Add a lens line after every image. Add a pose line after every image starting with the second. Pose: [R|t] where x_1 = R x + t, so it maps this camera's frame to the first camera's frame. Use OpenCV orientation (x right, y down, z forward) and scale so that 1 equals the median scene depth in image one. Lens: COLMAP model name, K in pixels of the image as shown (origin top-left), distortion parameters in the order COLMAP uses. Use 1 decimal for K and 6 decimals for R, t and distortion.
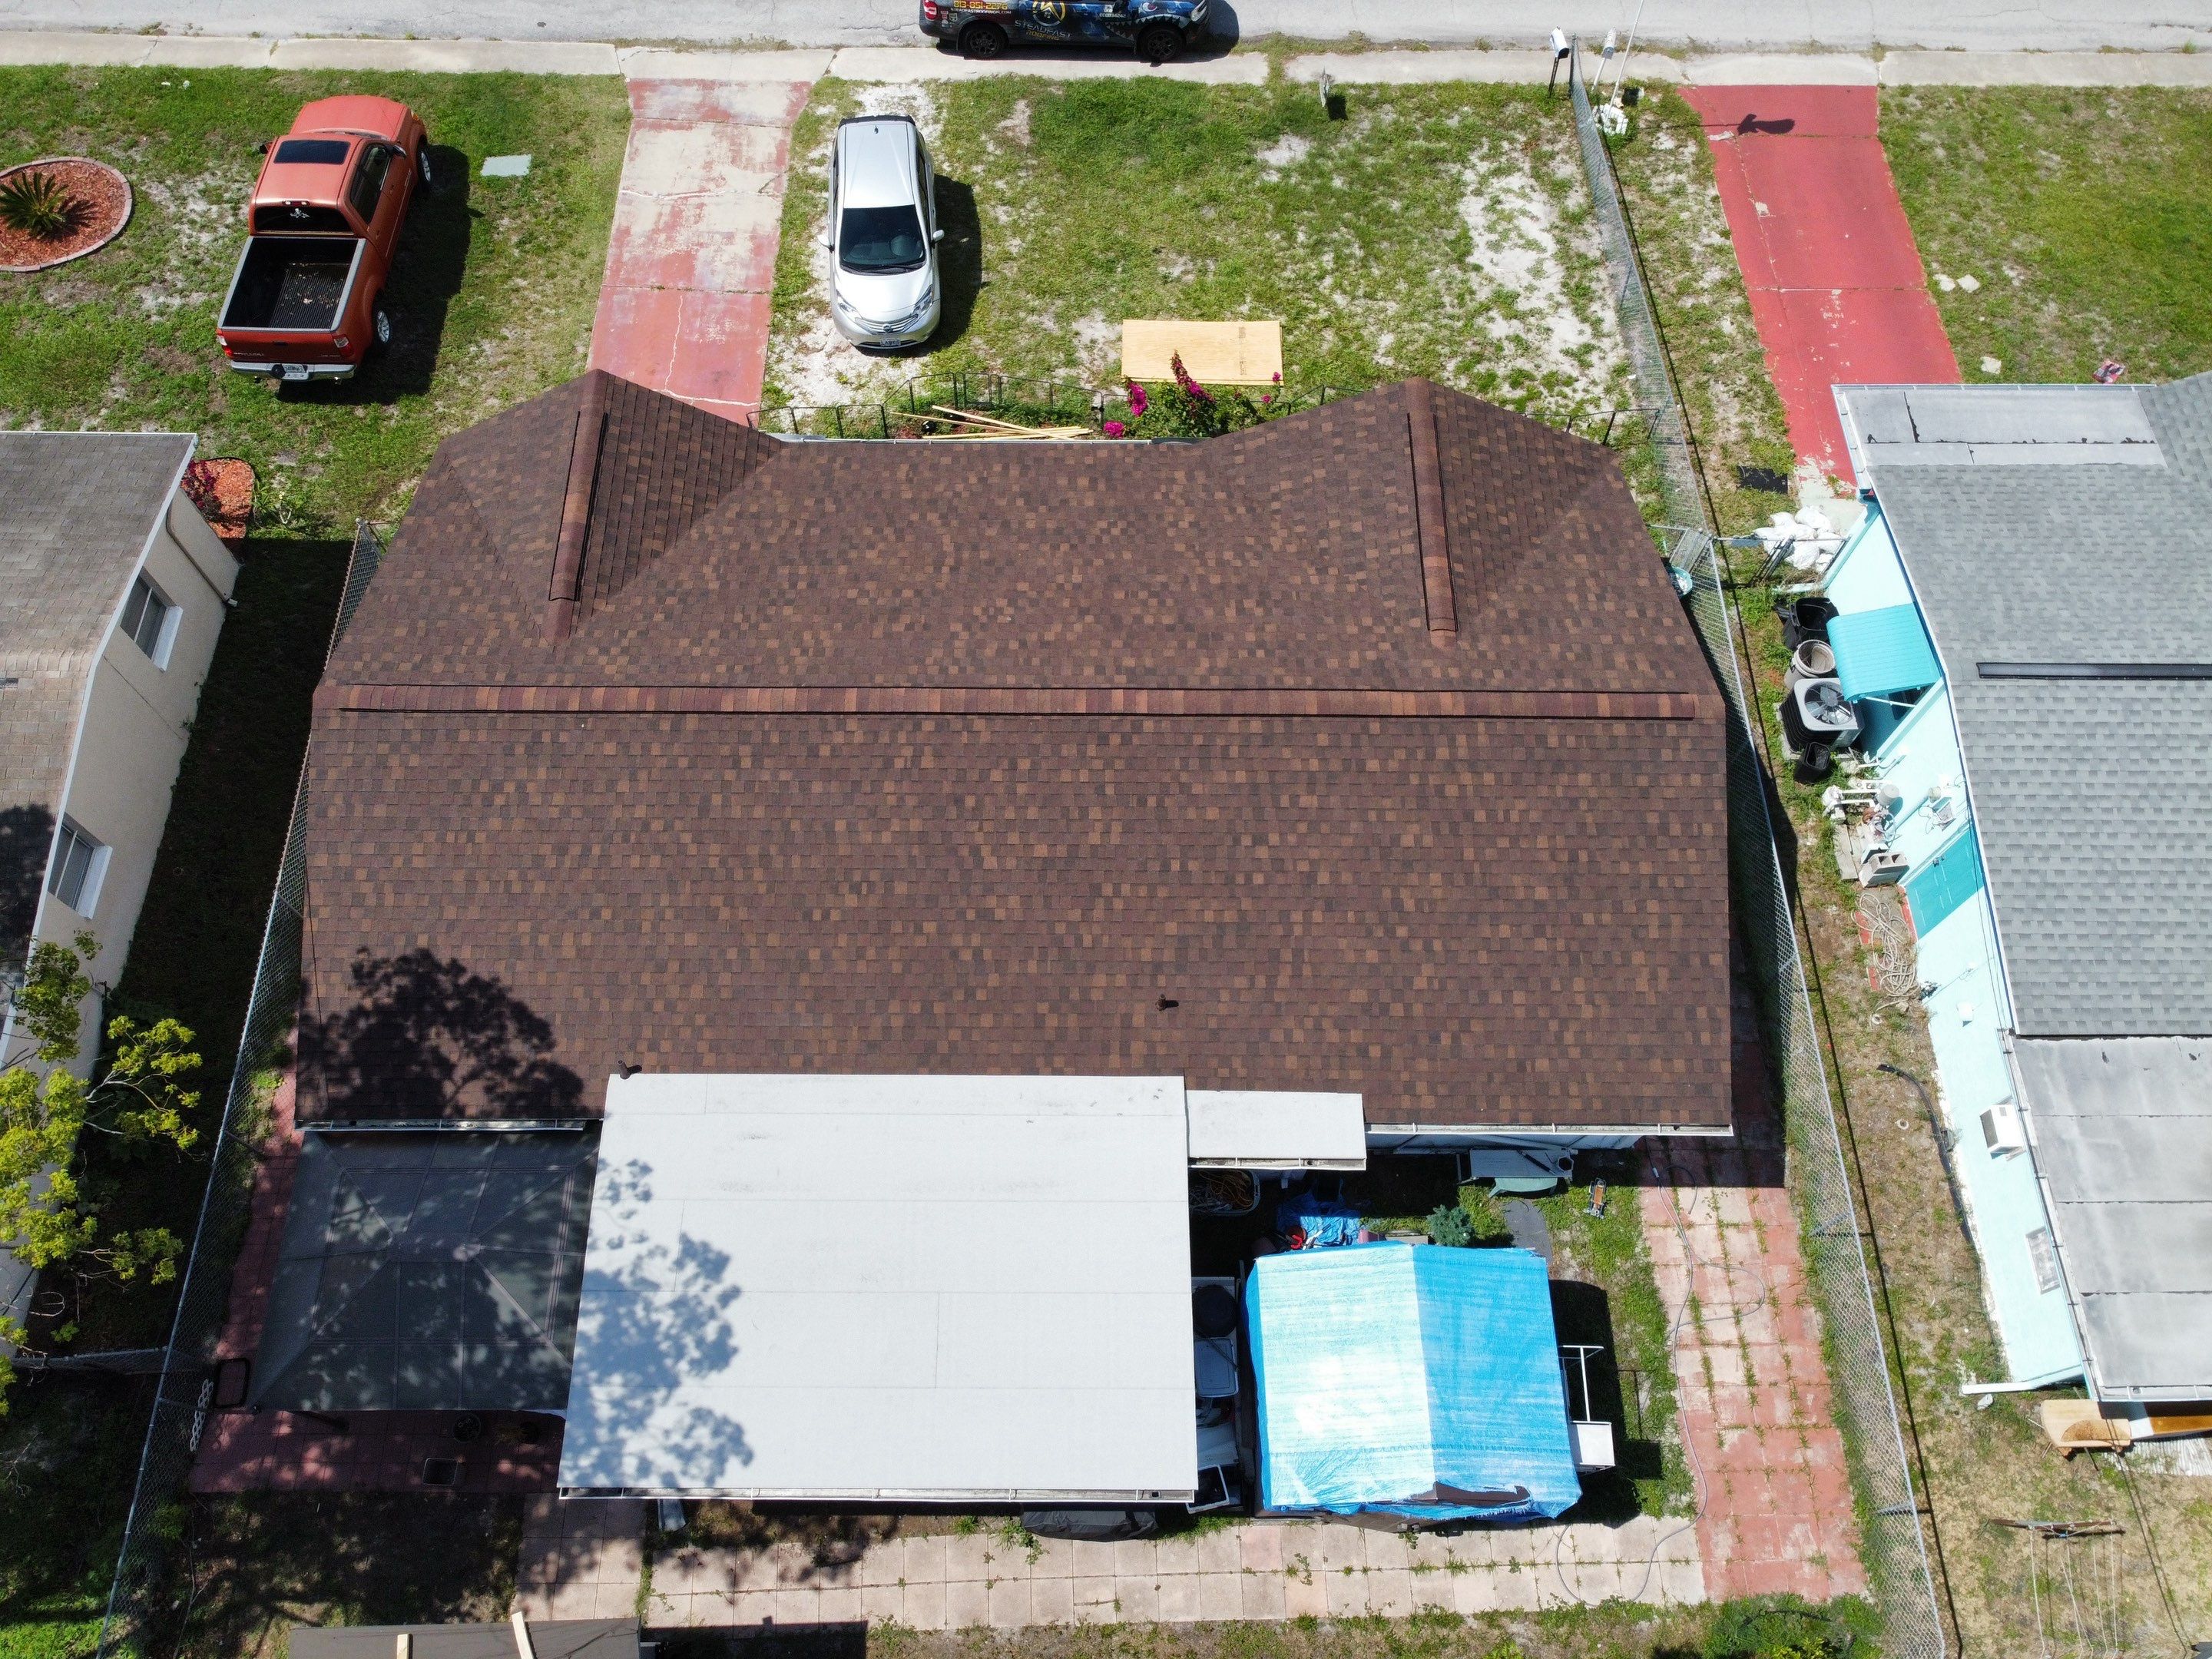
lens RADIAL K [[1668.0, 0, 1076.1], [0, 1668.0, 812.0], [0, 0, 1]] dist [0.005656, -0.014469]
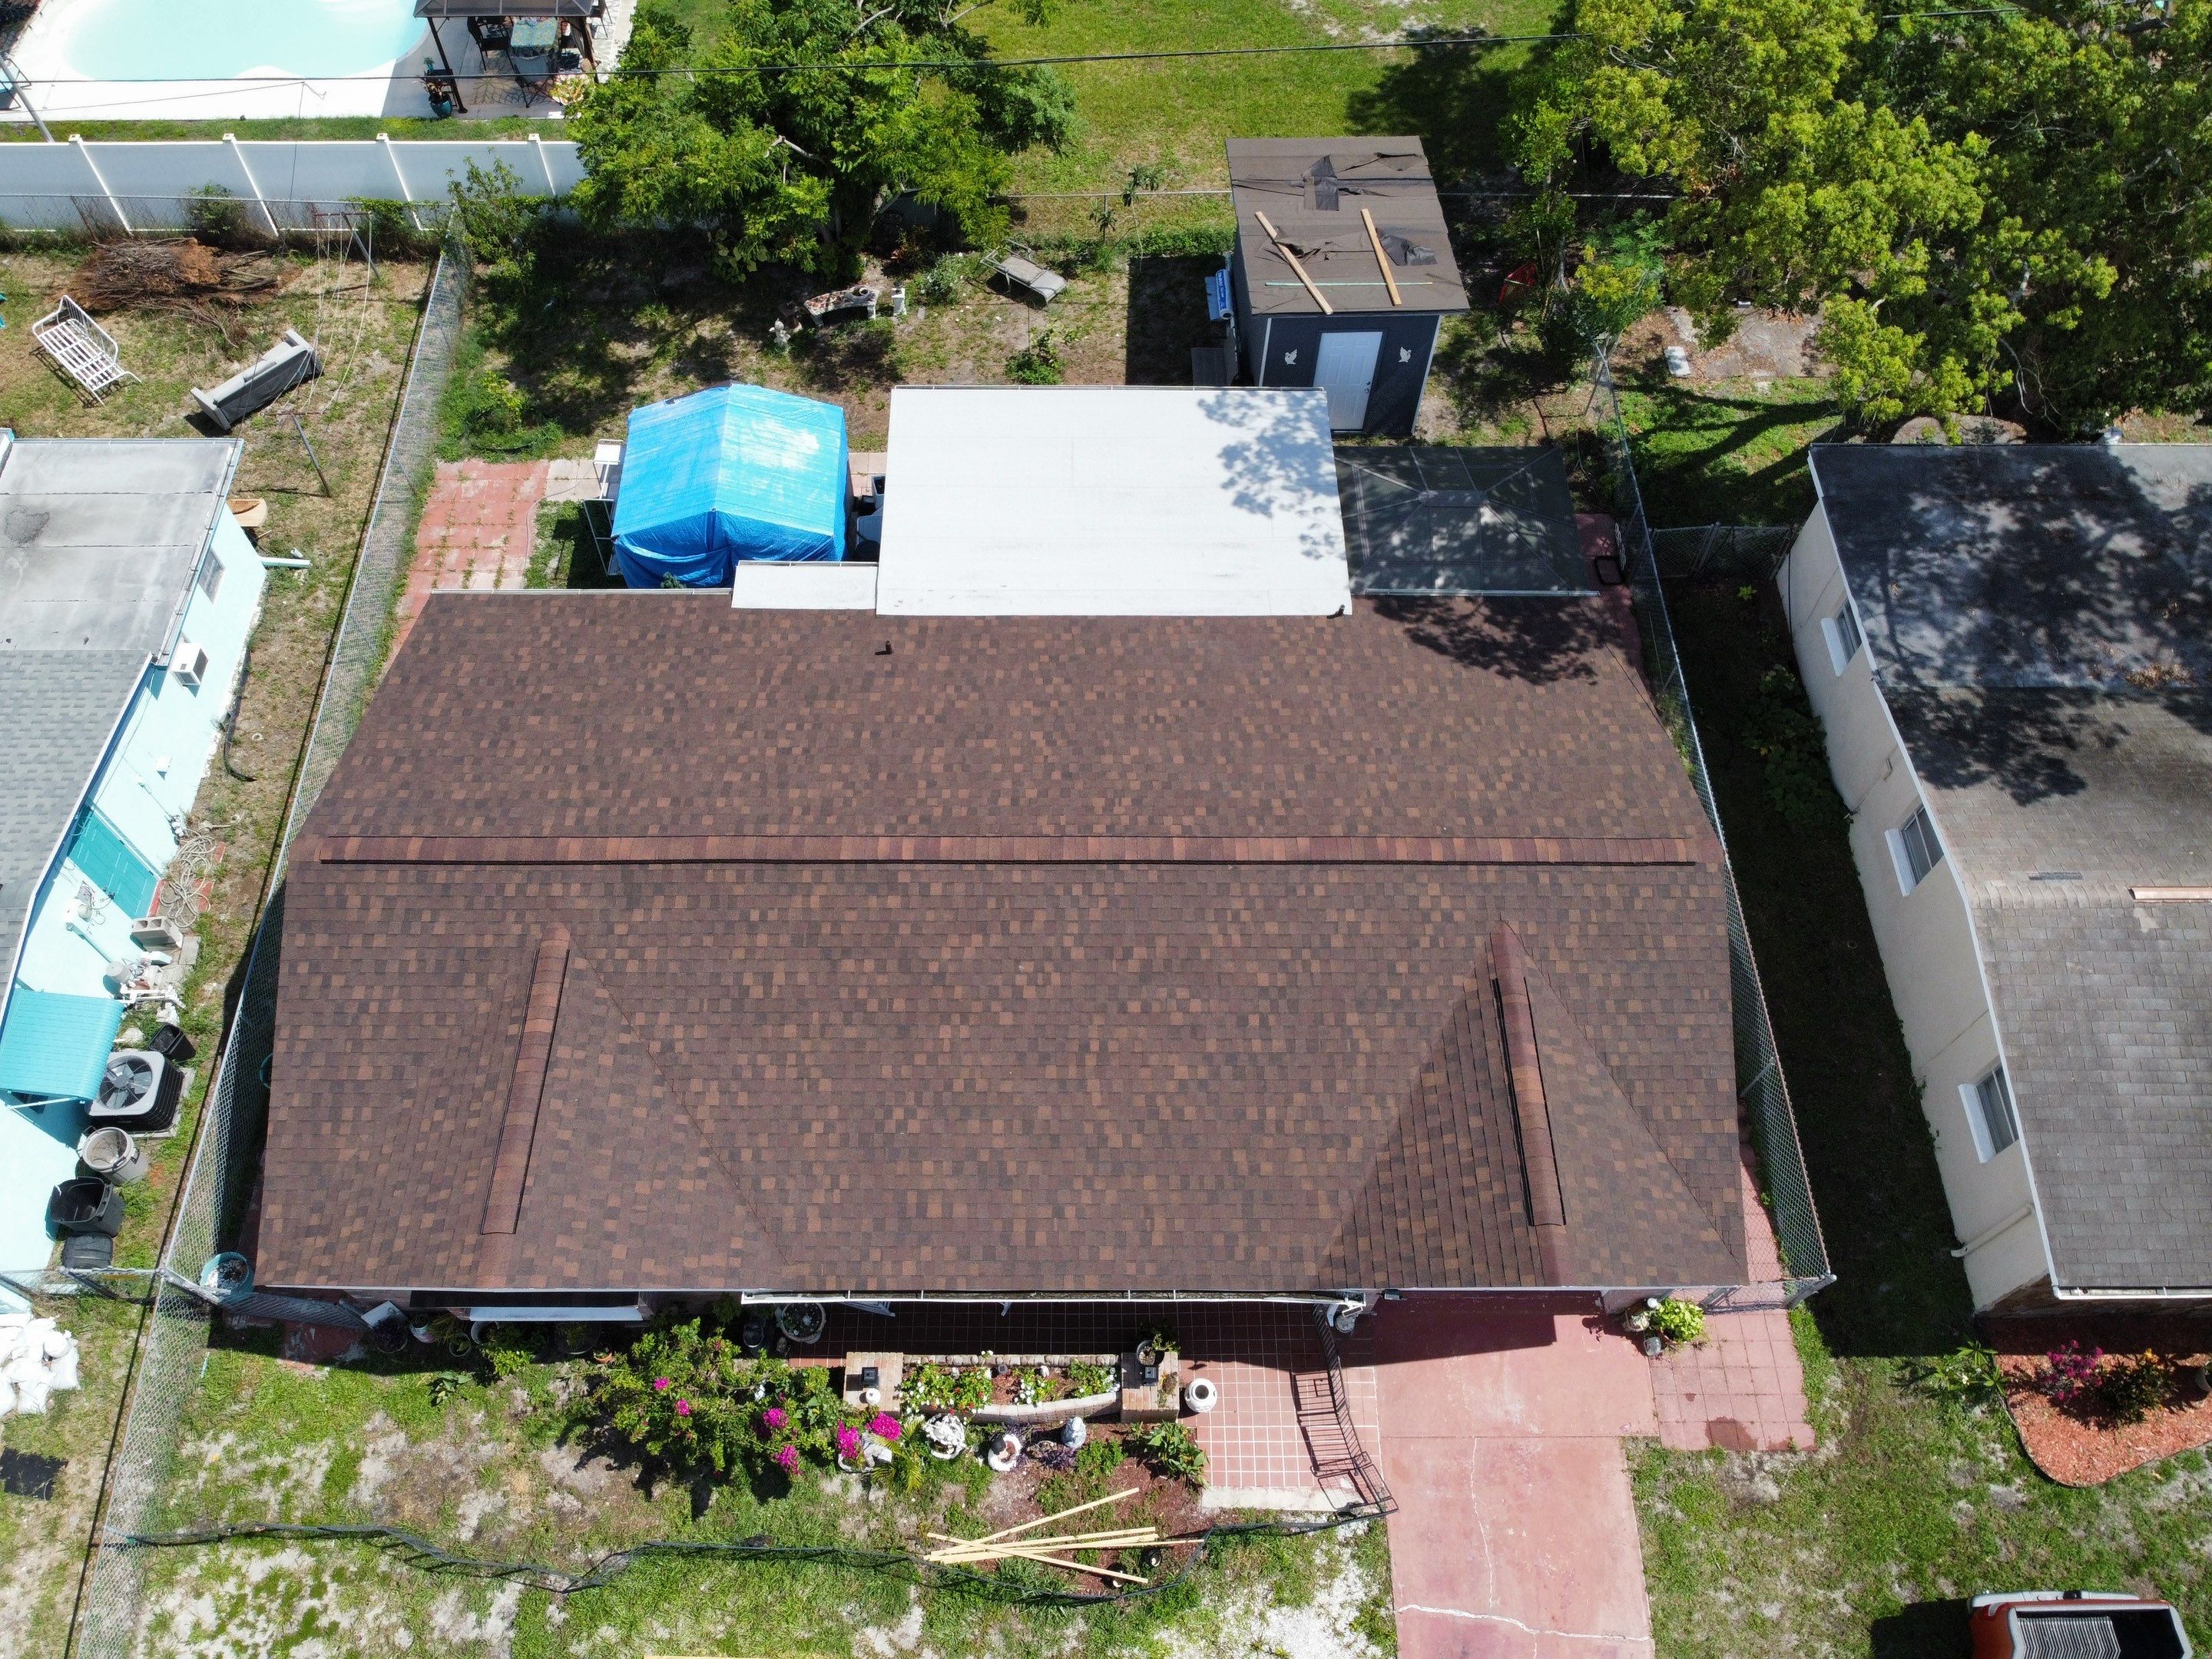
lens RADIAL K [[1651.5, 0, 1078.0], [0, 1651.5, 820.7], [0, 0, 1]] dist [0.013411, -0.007591]
pose [[-0.999897, -0.000932, -0.014332, -0.056217], [-0.011629, -0.533131, 0.845953, -0.816197], [-0.008429, 0.846032, 0.533065, 0.429073]]
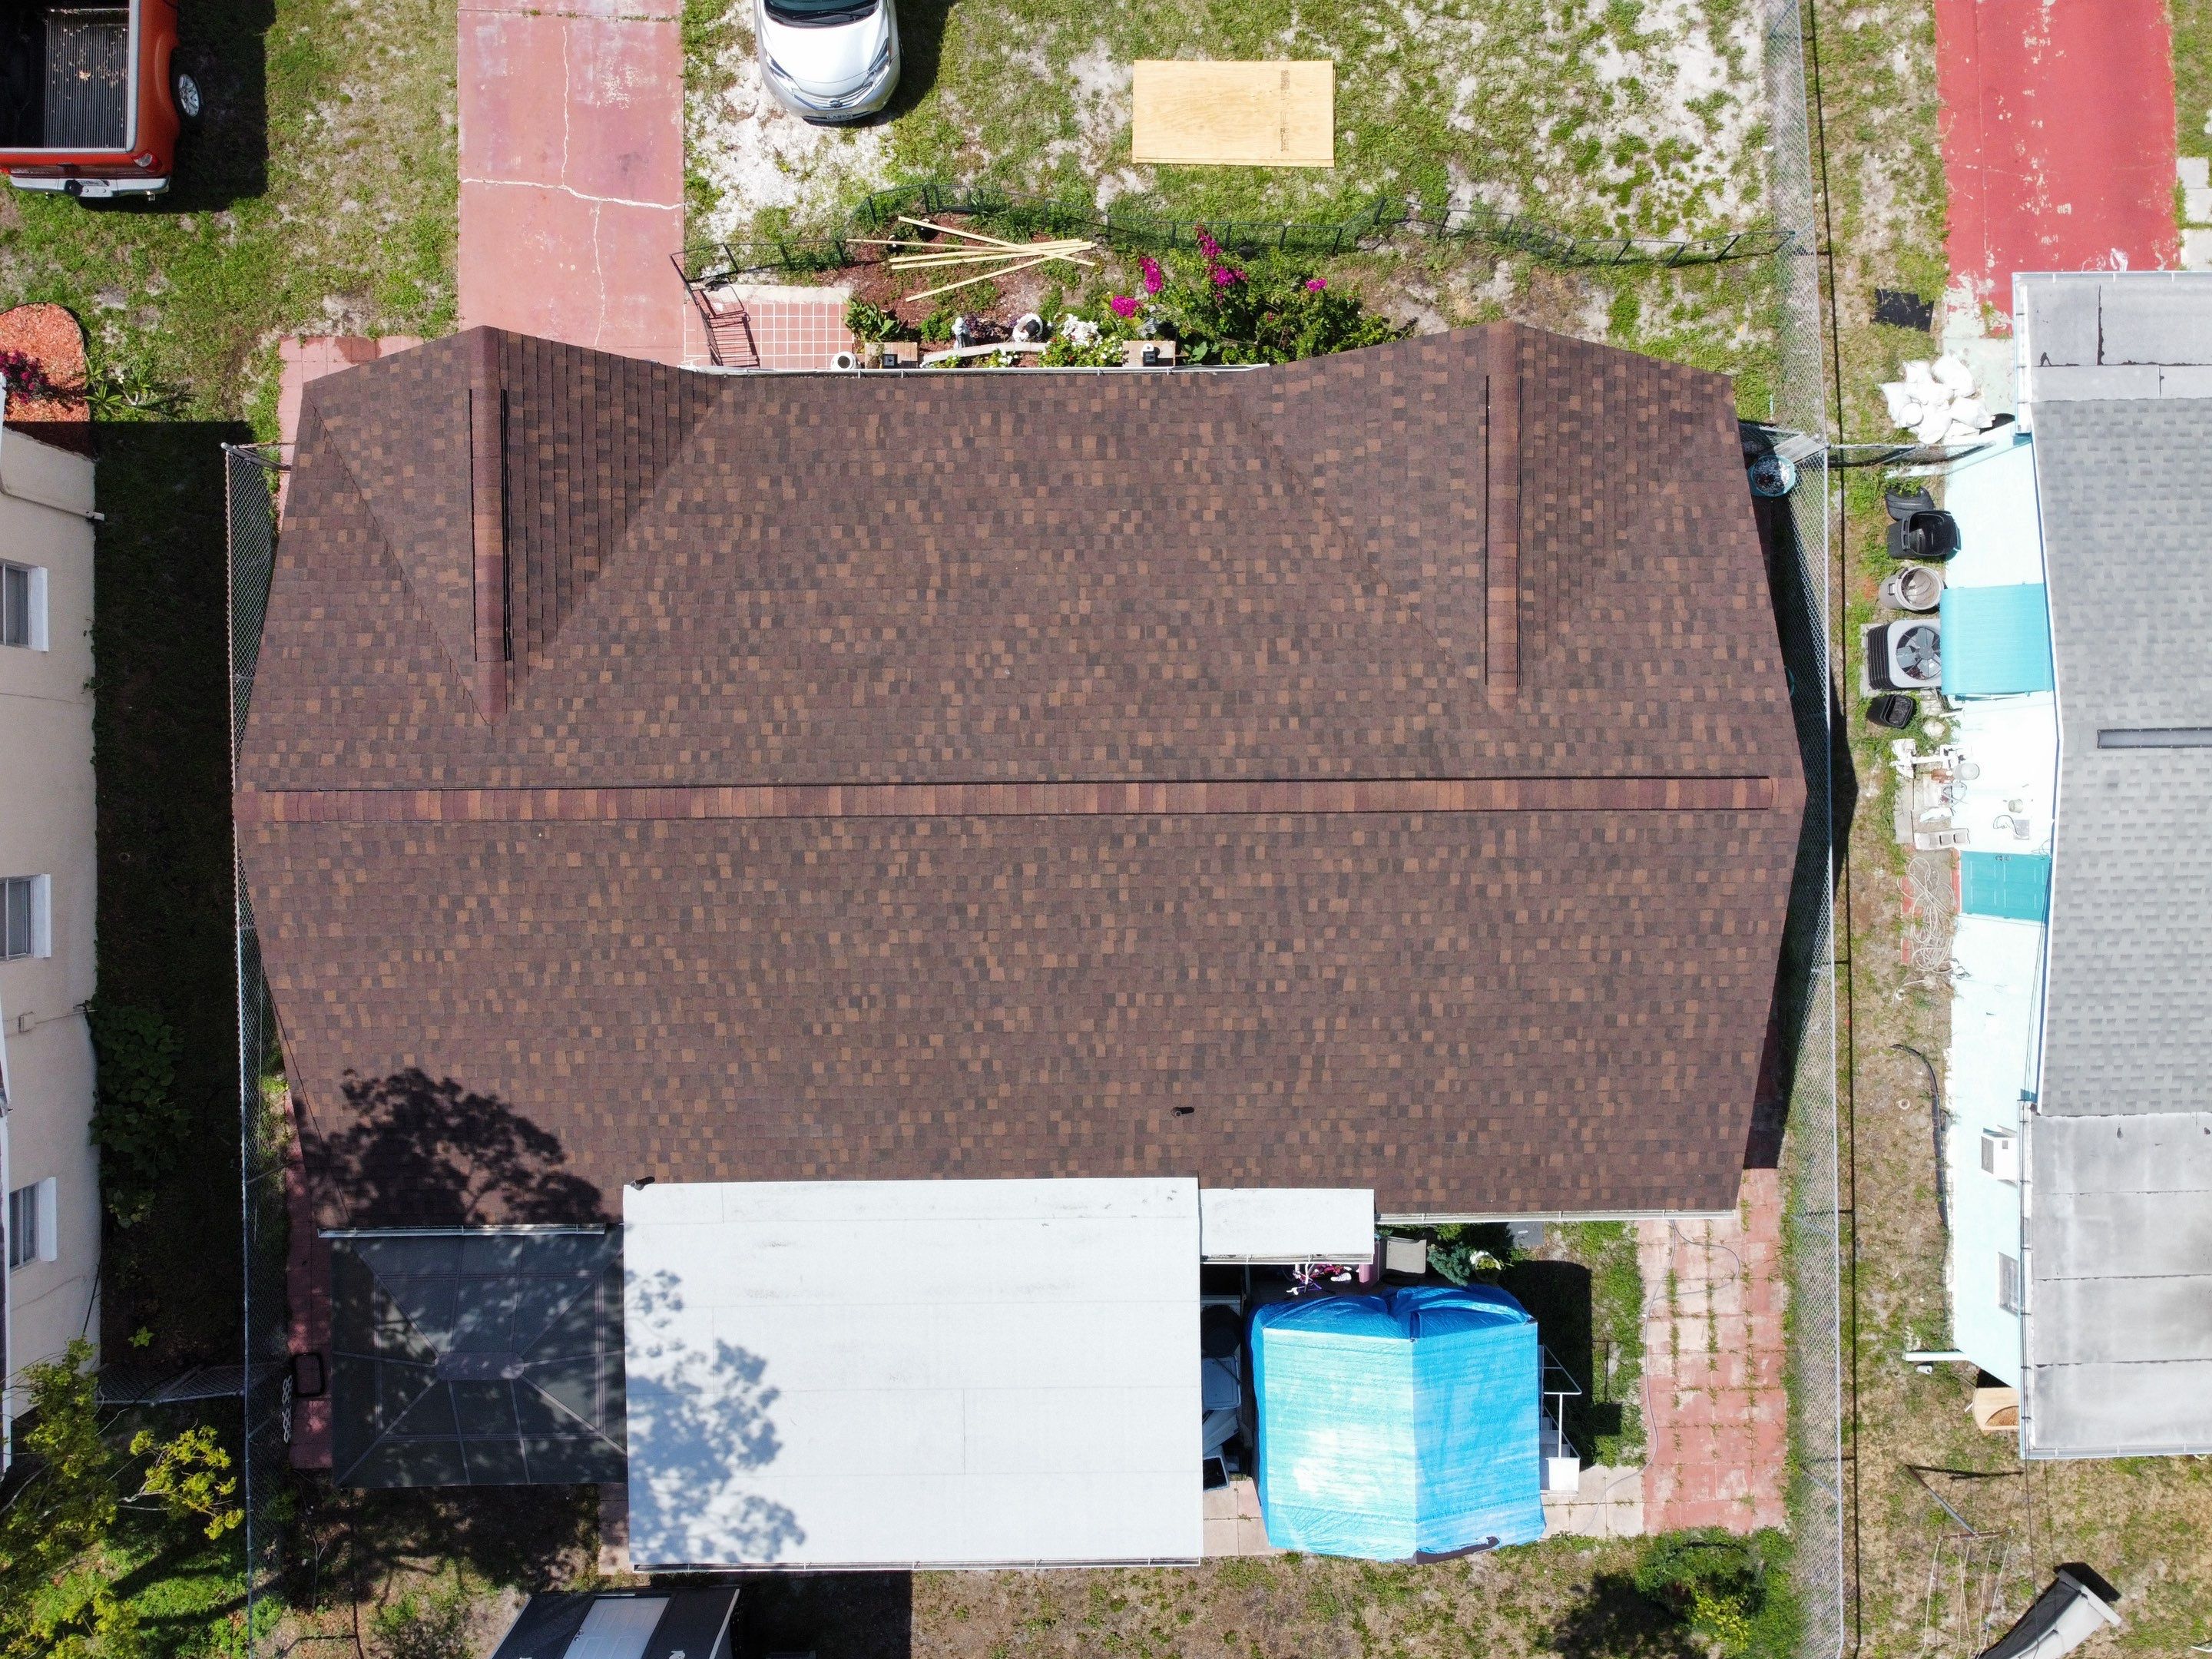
lens RADIAL K [[1668.0, 0, 1076.1], [0, 1668.0, 812.0], [0, 0, 1]] dist [0.005656, -0.014469]
pose [[0.999907, -0.012727, 0.004798, -0.009168], [0.009172, 0.891408, 0.453108, -0.430961], [-0.010044, -0.453023, 0.891442, 0.181913]]
